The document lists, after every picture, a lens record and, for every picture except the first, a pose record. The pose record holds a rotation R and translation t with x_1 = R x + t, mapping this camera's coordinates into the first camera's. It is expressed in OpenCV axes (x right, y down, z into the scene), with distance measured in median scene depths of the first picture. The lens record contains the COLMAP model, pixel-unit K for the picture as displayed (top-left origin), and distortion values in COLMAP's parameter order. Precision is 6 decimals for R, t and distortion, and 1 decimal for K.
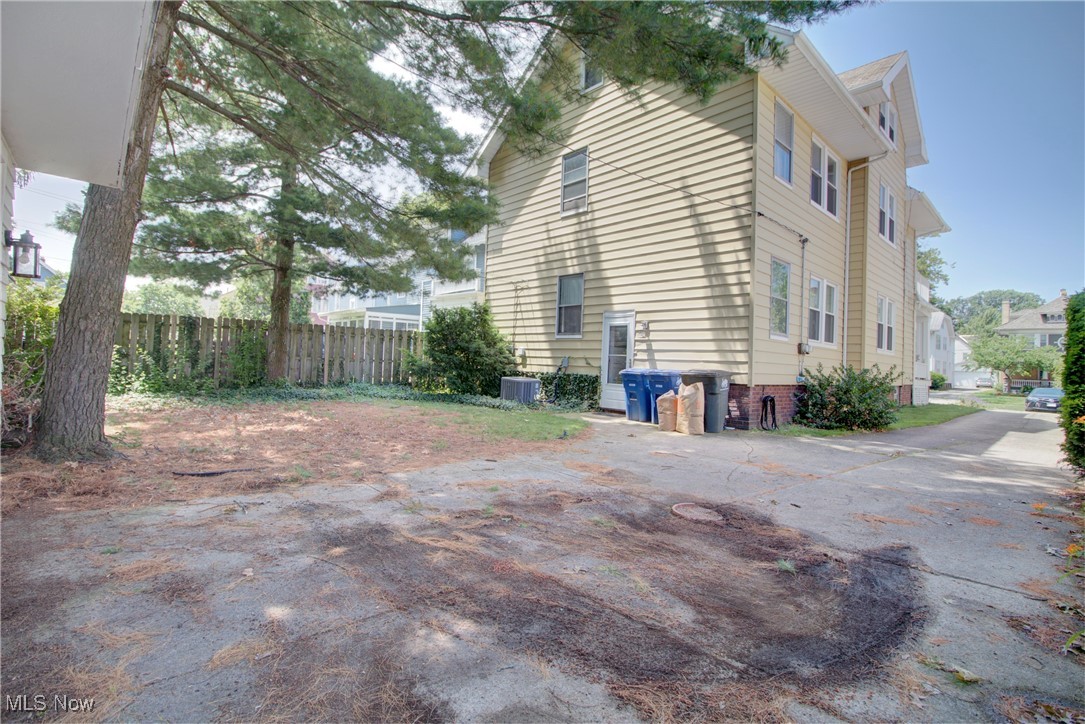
lens RADIAL K [[506.4, 0, 542.5], [0, 506.4, 362.0], [0, 0, 1]] dist [0.000630, 0.000027]
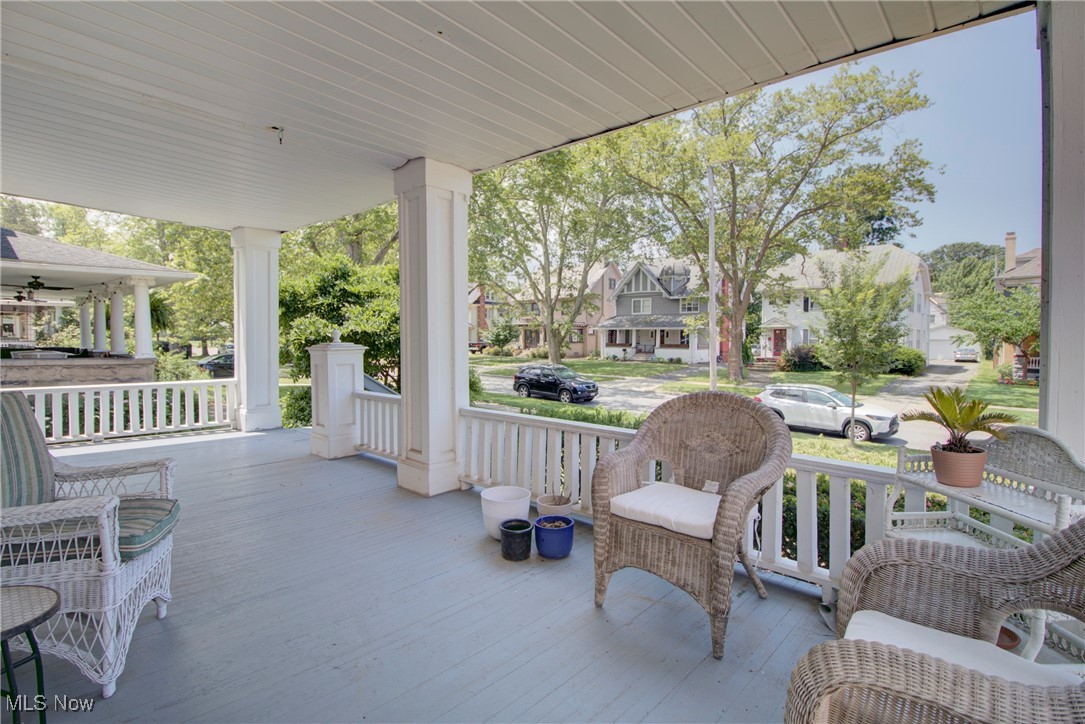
lens RADIAL K [[506.4, 0, 542.5], [0, 506.4, 362.0], [0, 0, 1]] dist [0.000630, 0.000027]
pose [[0.997638, -0.035299, 0.058924, 0.184724], [0.032068, 0.997976, 0.054907, -0.008216], [-0.060743, -0.052888, 0.996751, 0.261400]]
